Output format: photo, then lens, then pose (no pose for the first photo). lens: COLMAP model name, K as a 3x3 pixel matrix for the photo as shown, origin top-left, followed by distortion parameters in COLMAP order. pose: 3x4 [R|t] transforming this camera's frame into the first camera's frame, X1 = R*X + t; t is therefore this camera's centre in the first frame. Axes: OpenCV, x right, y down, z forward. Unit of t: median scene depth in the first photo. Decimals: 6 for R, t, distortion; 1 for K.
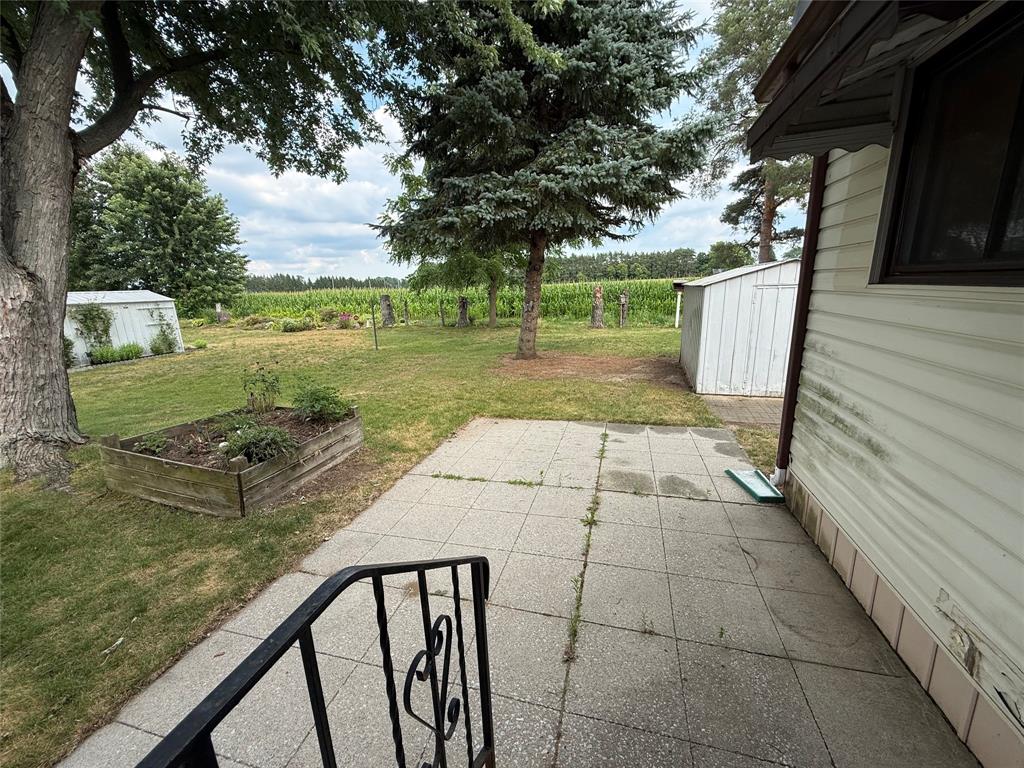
lens RADIAL K [[410.2, 0, 512.7], [0, 410.2, 384.8], [0, 0, 1]] dist [-0.002285, 0.001092]
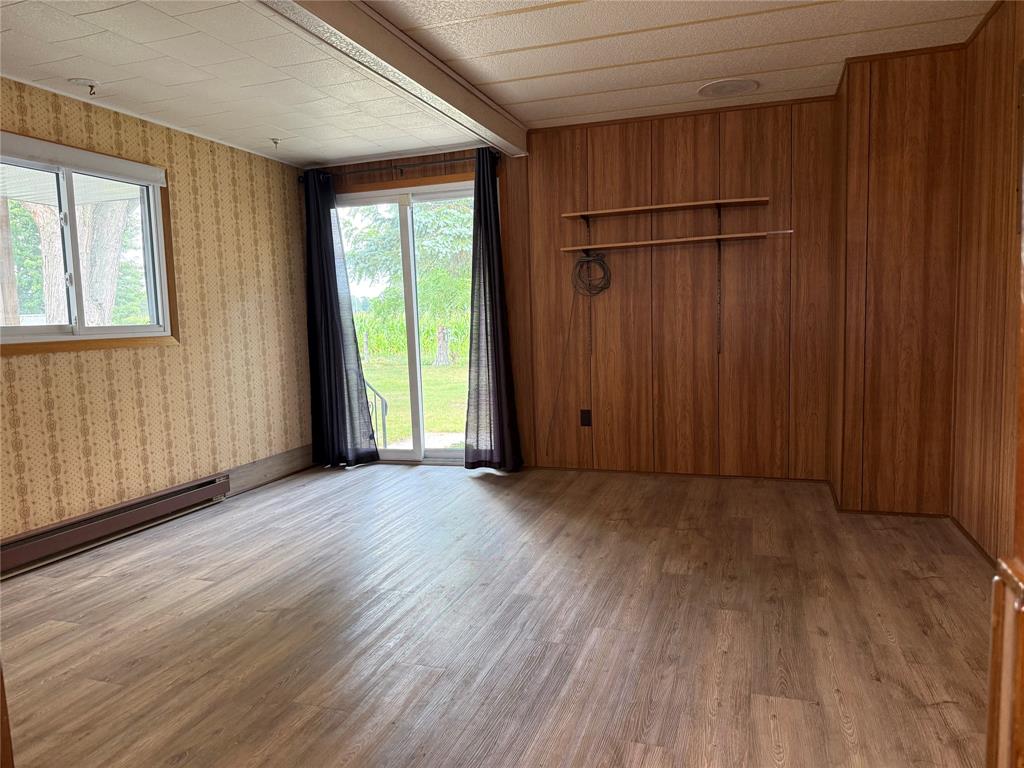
lens RADIAL K [[723.4, 0, 512.0], [0, 723.4, 384.4], [0, 0, 1]] dist [0.059036, -0.077711]
pose [[0.998521, 0.014406, -0.052430, 0.198741], [-0.021215, 0.991059, -0.131724, 0.167222], [0.050063, 0.132641, 0.989899, -0.749800]]
